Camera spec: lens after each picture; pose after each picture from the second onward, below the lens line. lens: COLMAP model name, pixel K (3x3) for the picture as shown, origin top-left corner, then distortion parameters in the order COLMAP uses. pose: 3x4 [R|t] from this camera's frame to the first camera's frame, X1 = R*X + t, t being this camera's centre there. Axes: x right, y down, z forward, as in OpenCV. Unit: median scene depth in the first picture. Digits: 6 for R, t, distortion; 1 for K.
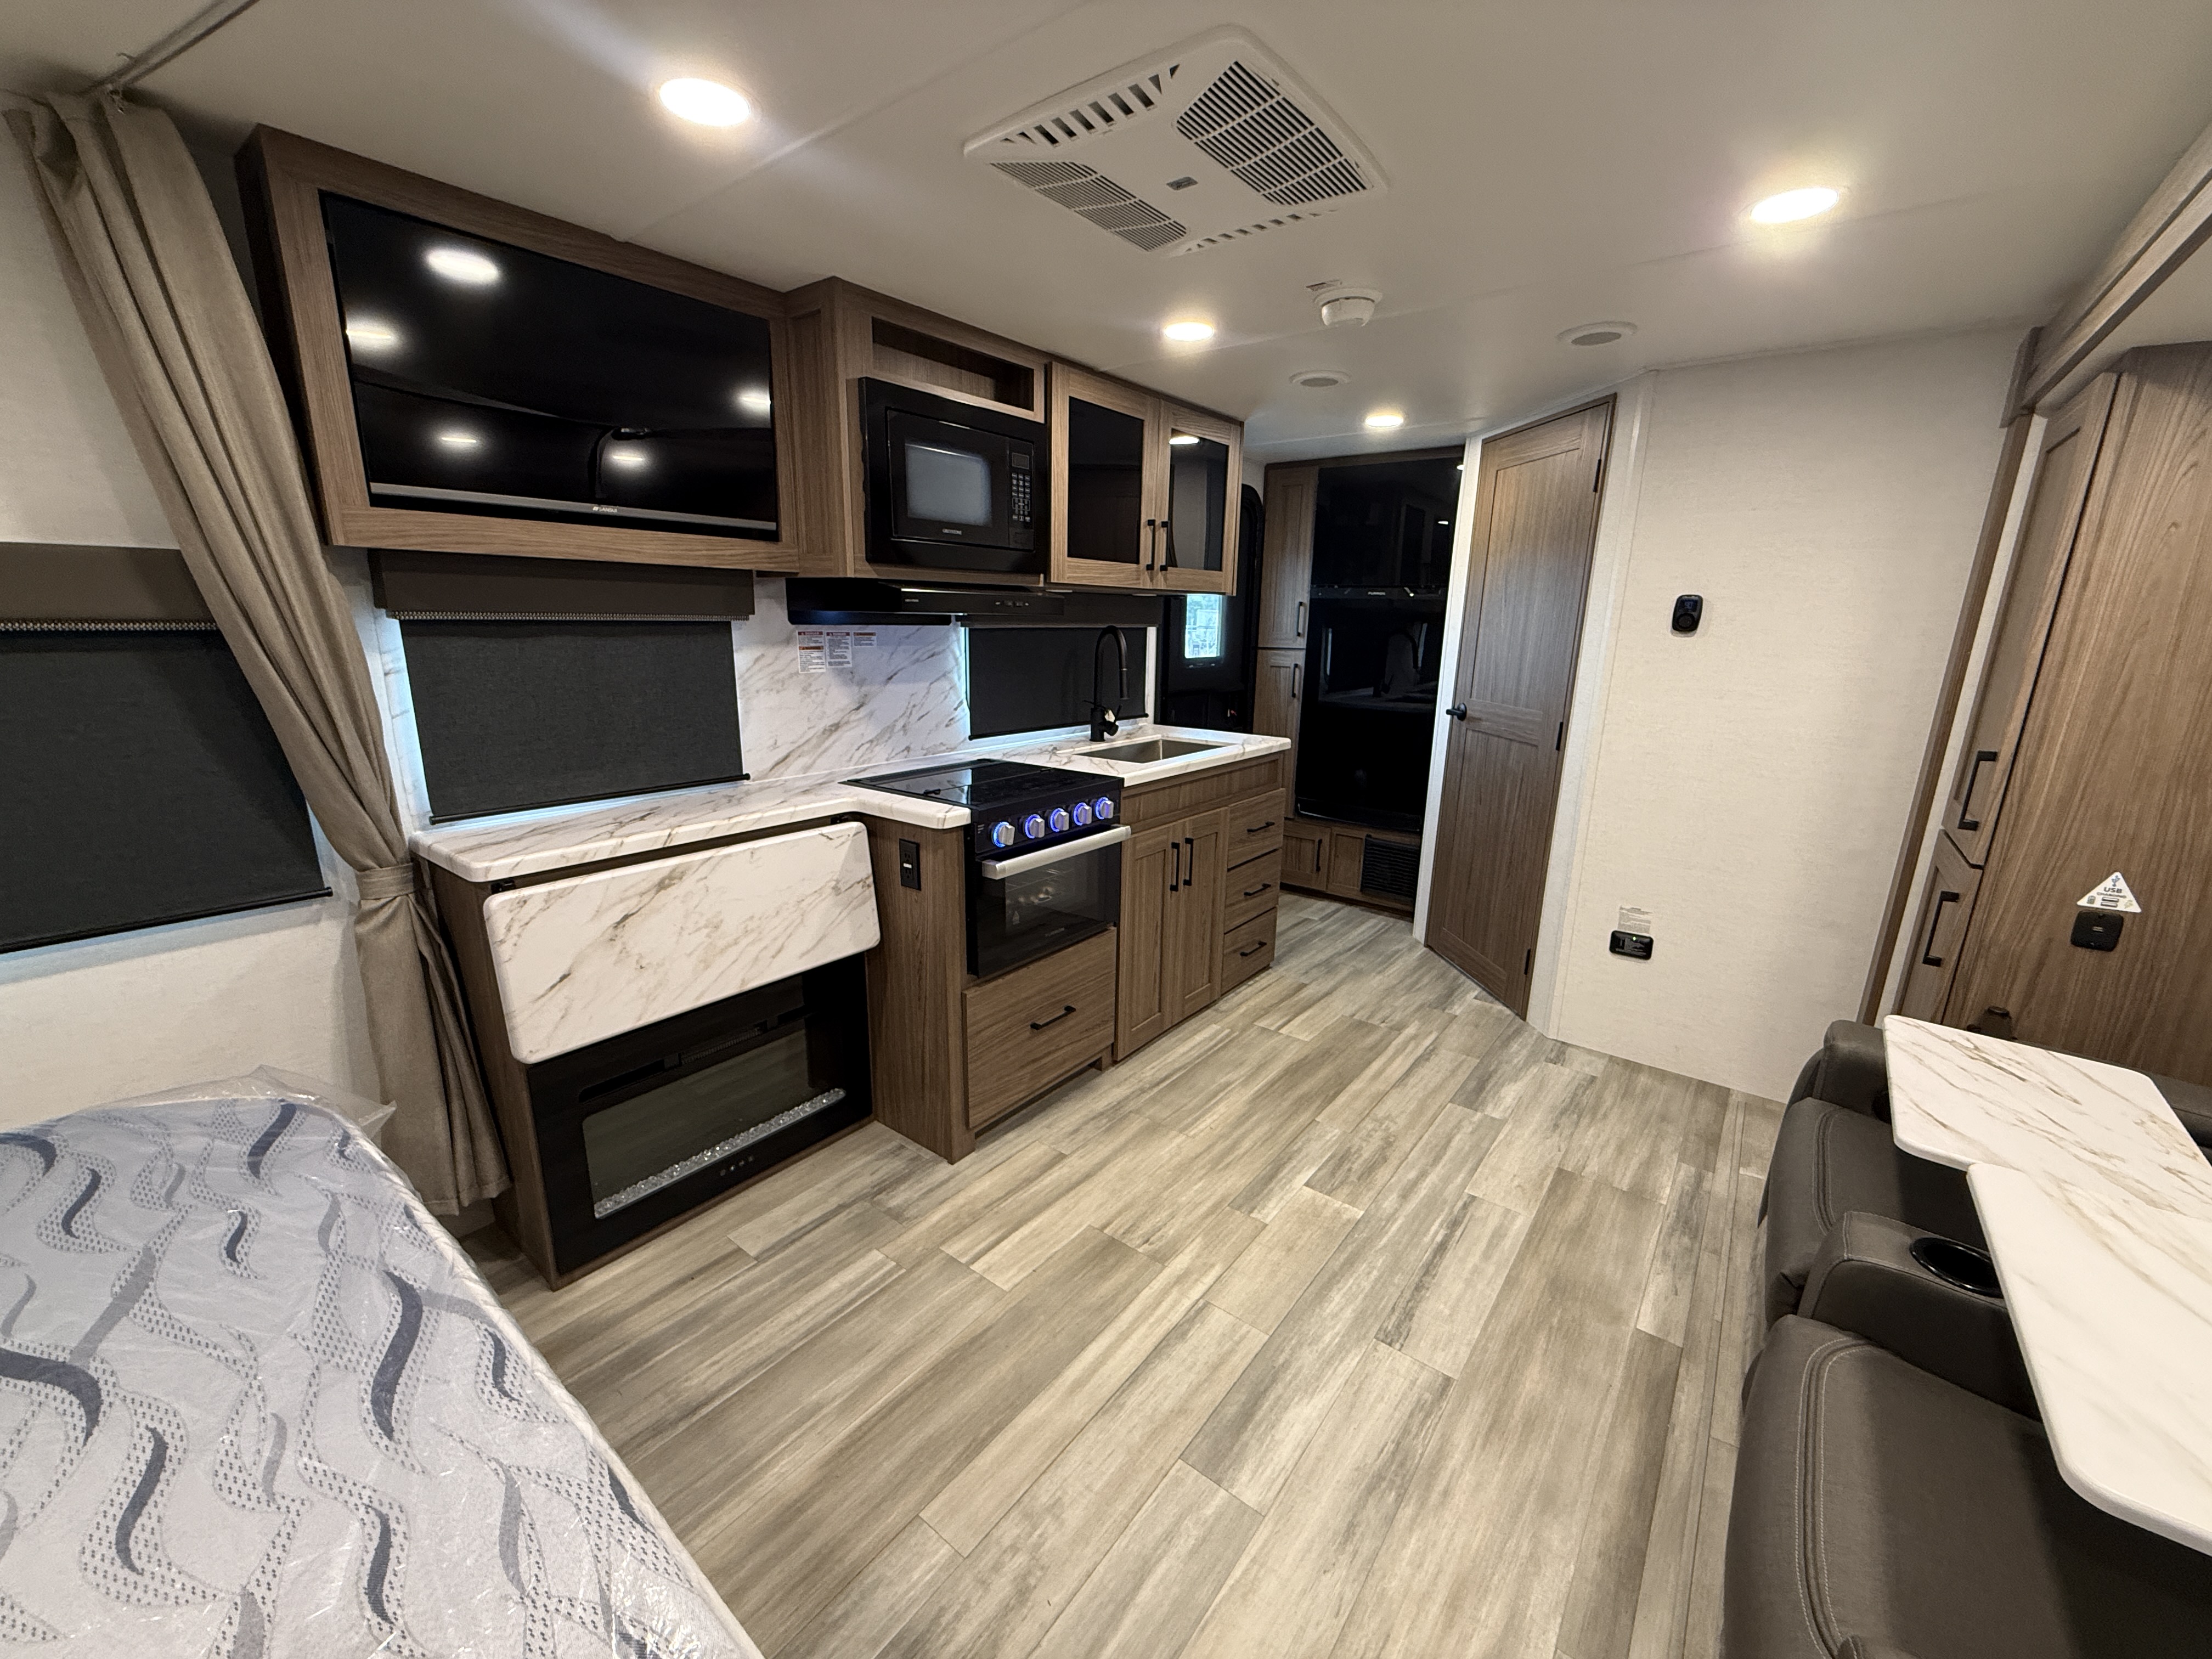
lens RADIAL K [[884.0, 0, 1099.4], [0, 884.0, 829.6], [0, 0, 1]] dist [-0.000373, -0.000311]
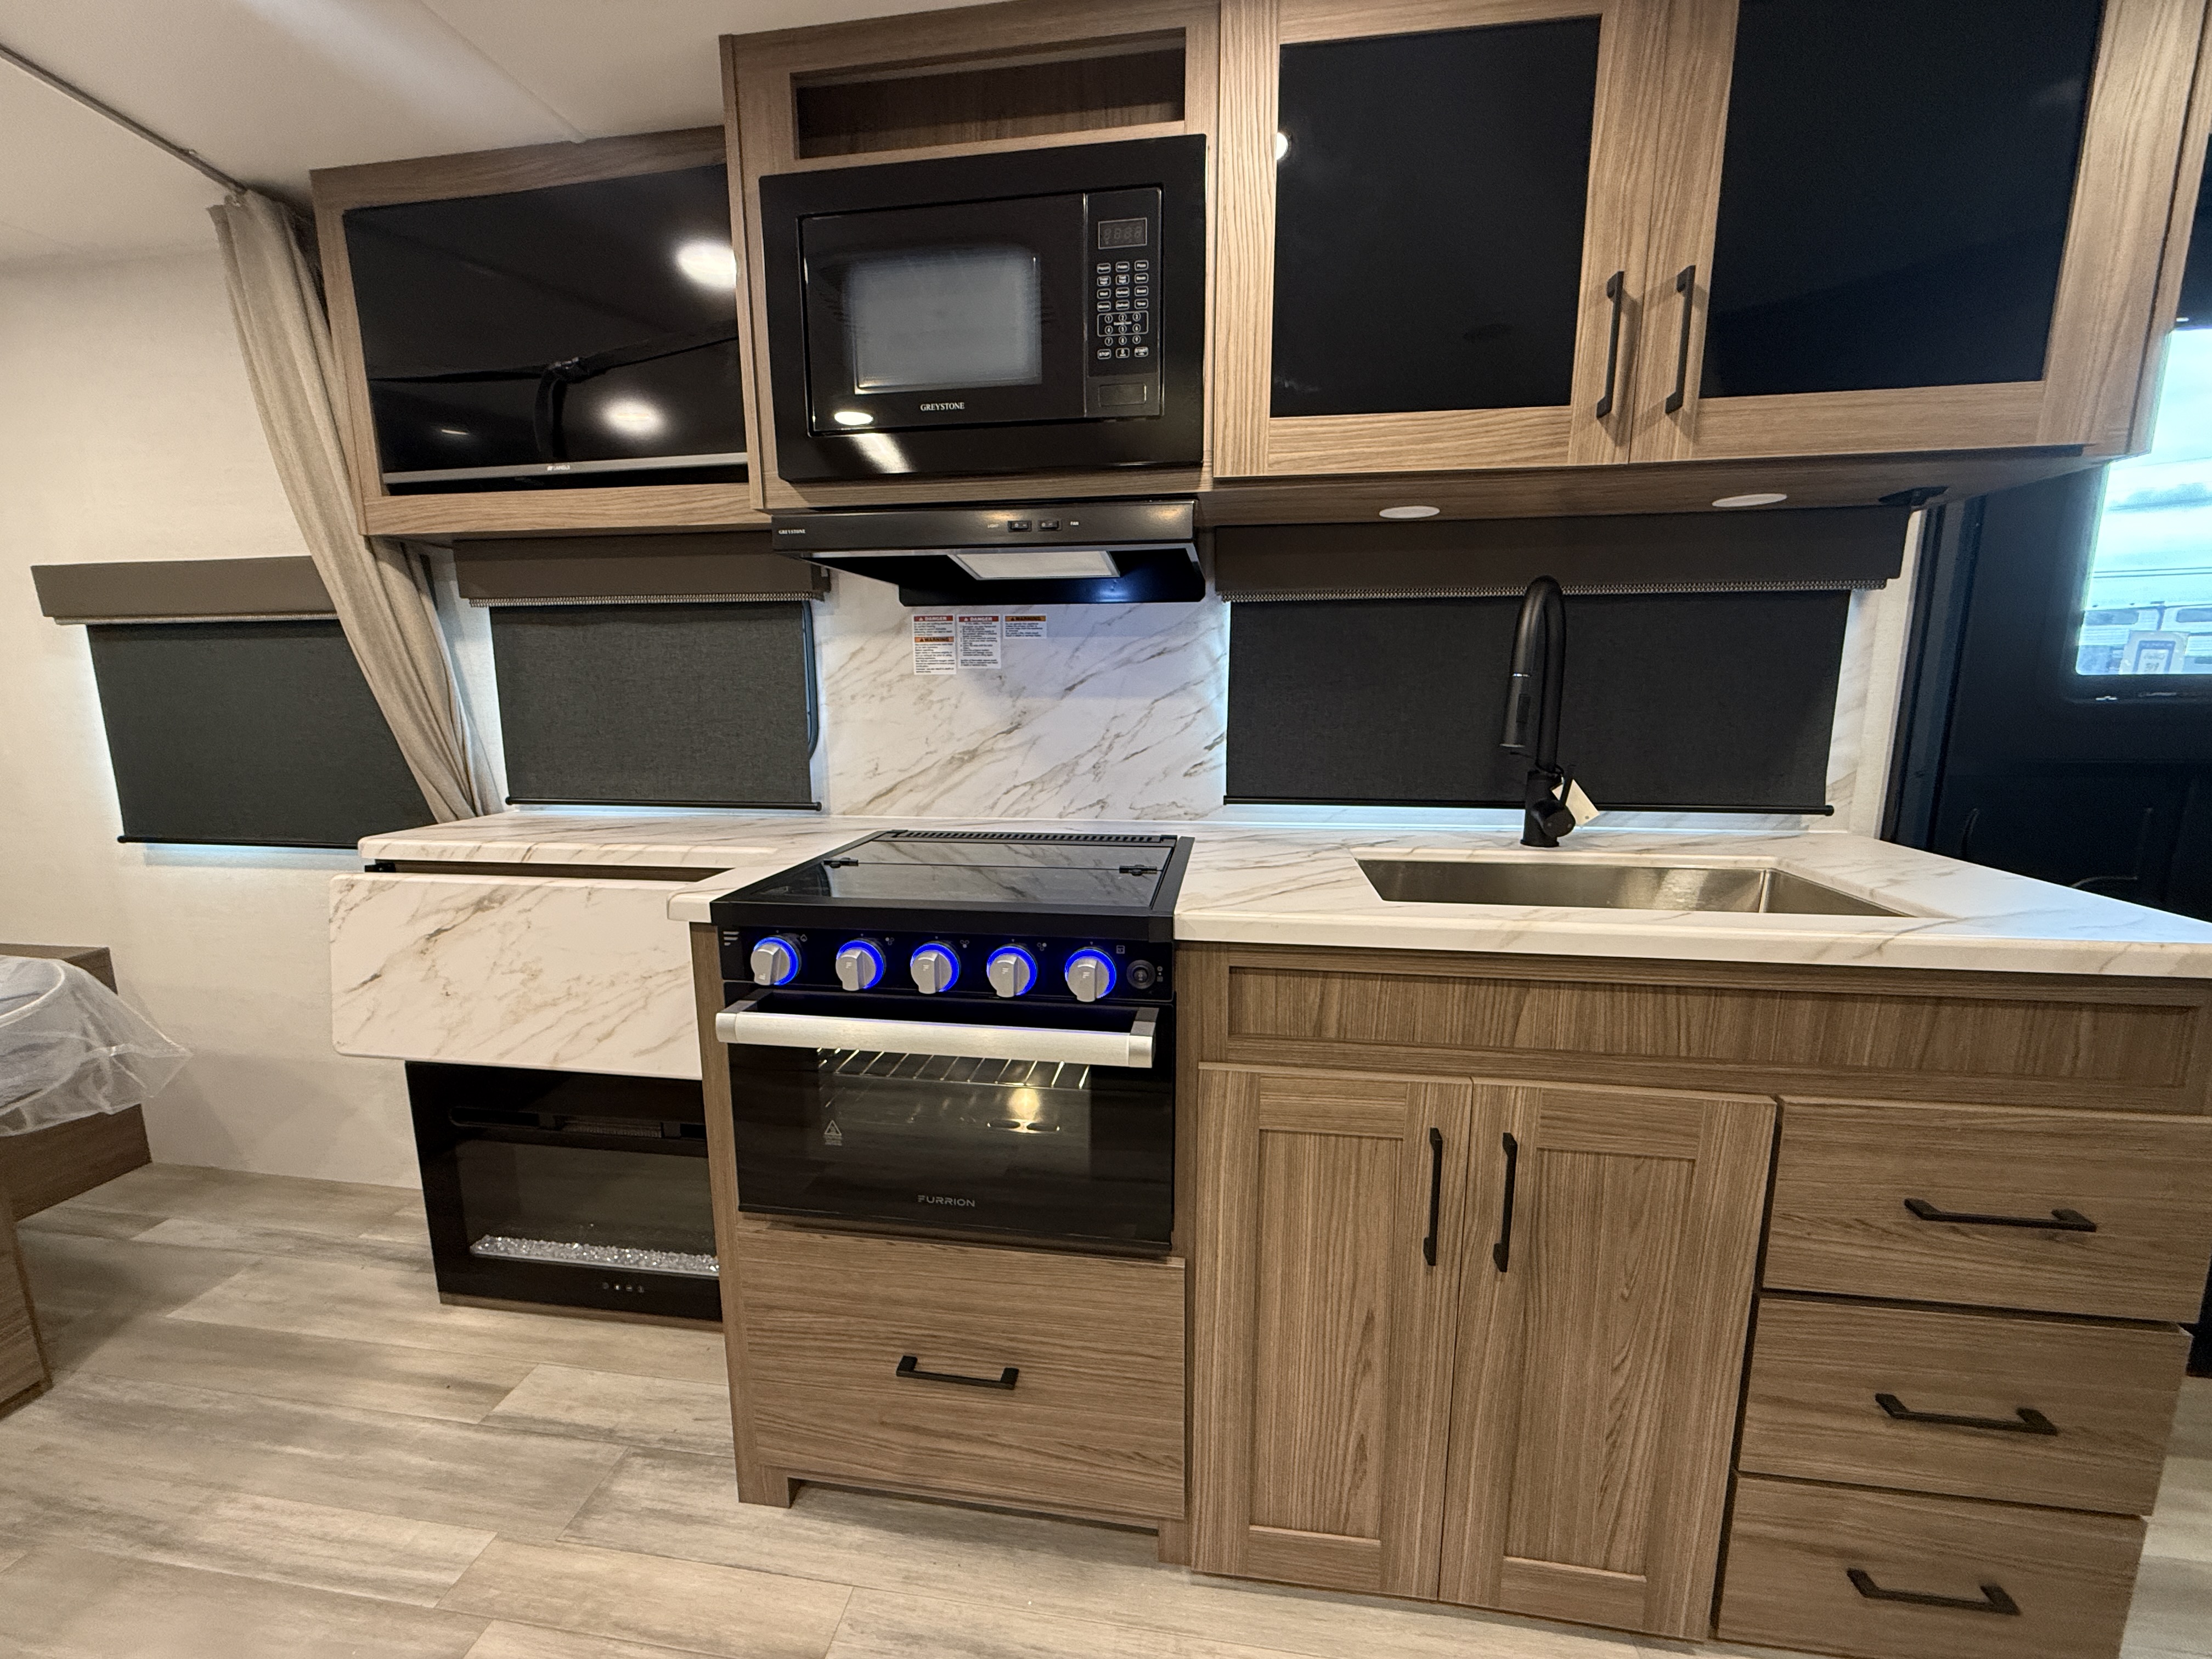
lens RADIAL K [[885.7, 0, 1098.8], [0, 885.7, 830.1], [0, 0, 1]] dist [-0.001621, 0.000056]
pose [[0.492986, 0.127648, -0.860622, 0.437322], [-0.191932, 0.980765, 0.035524, -0.130129], [0.848603, 0.147669, 0.508004, 0.941417]]
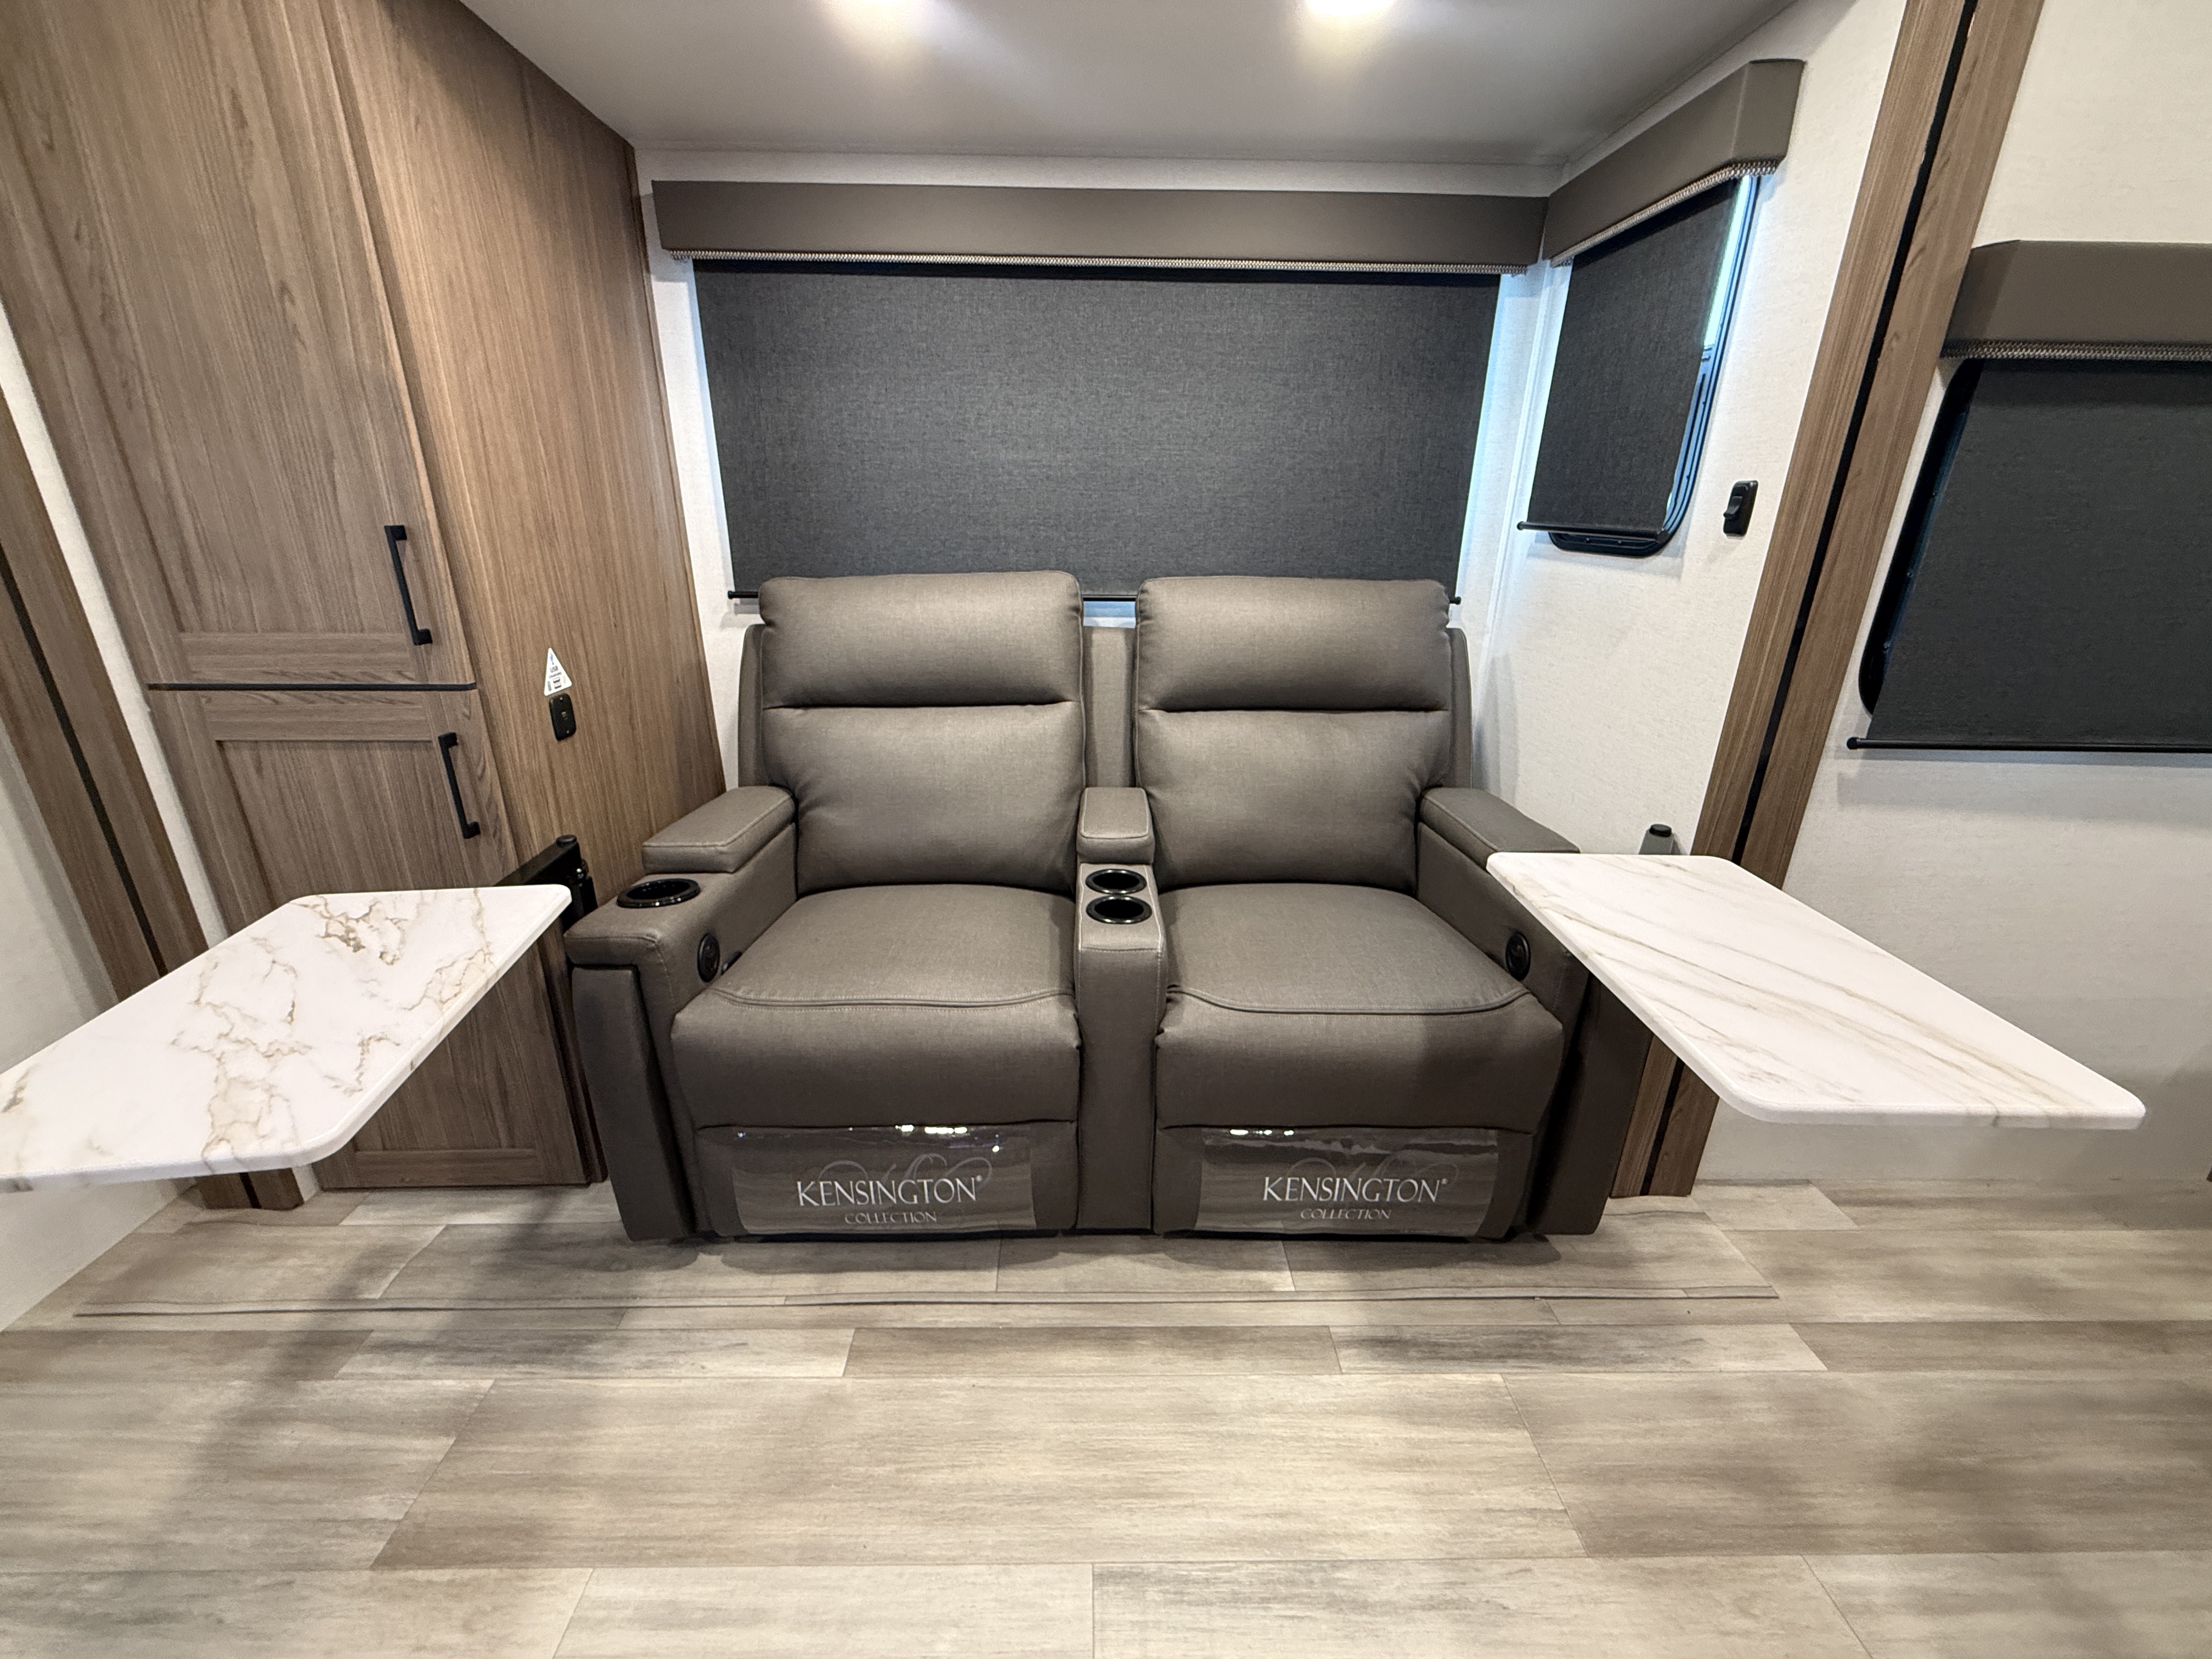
lens RADIAL K [[886.6, 0, 1106.0], [0, 886.6, 829.5], [0, 0, 1]] dist [-0.000606, -0.000441]
pose [[-0.631584, -0.290841, 0.718689, 0.076157], [0.160503, 0.857844, 0.488204, -0.115587], [-0.758512, 0.423693, -0.495120, 0.882640]]
